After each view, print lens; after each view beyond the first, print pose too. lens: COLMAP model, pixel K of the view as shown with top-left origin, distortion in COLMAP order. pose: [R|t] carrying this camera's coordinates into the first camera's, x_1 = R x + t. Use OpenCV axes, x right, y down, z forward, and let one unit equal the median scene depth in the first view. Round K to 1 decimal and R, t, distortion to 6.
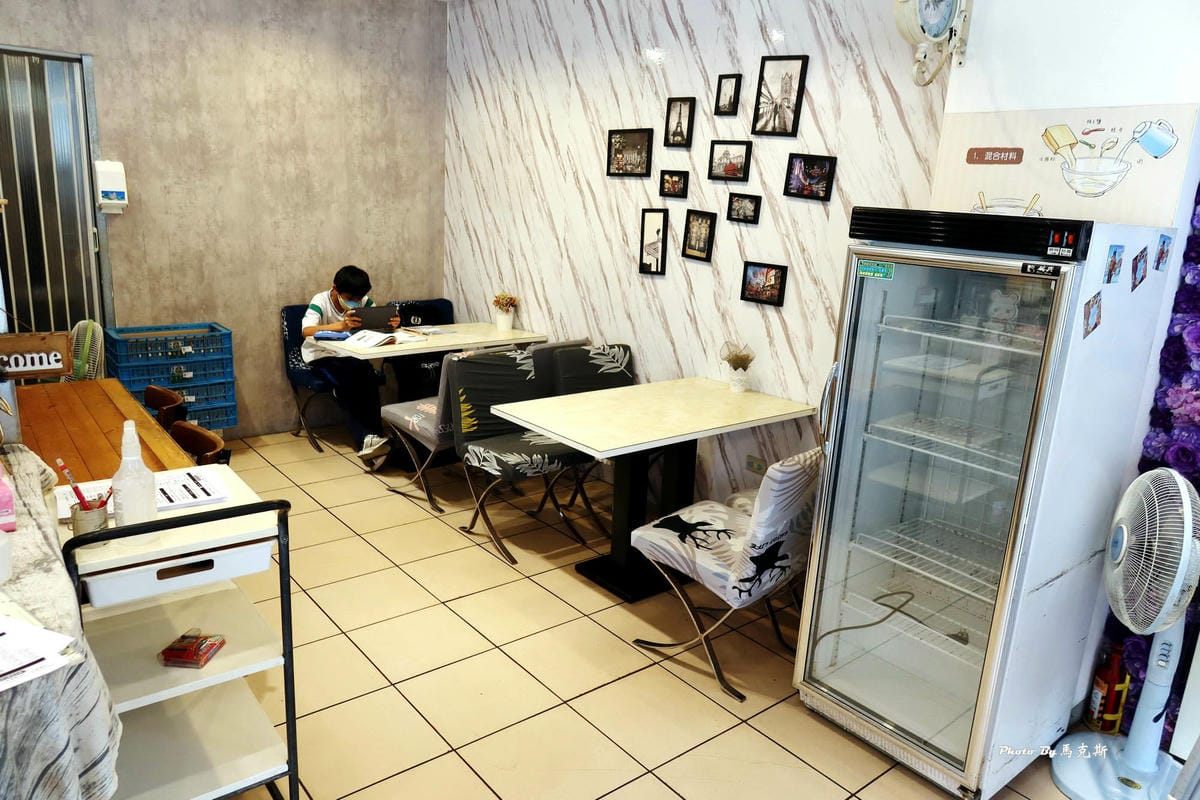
lens RADIAL K [[822.0, 0, 599.7], [0, 822.0, 399.2], [0, 0, 1]] dist [-0.001277, -0.001635]
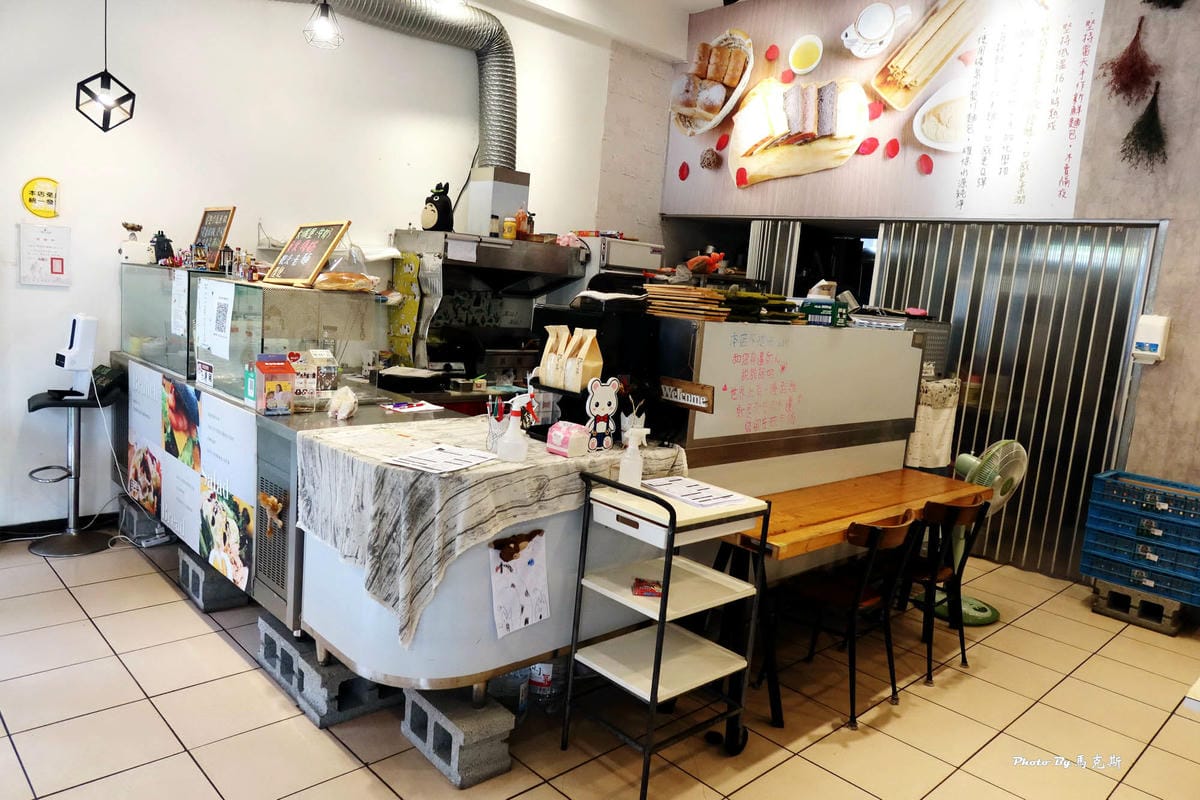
lens RADIAL K [[822.0, 0, 600.0], [0, 822.0, 399.7], [0, 0, 1]] dist [-0.001277, -0.001635]
pose [[0.085647, 0.106024, -0.990668, 0.381780], [-0.313942, 0.946541, 0.074160, -0.044432], [0.945571, 0.304661, 0.114354, 0.244371]]
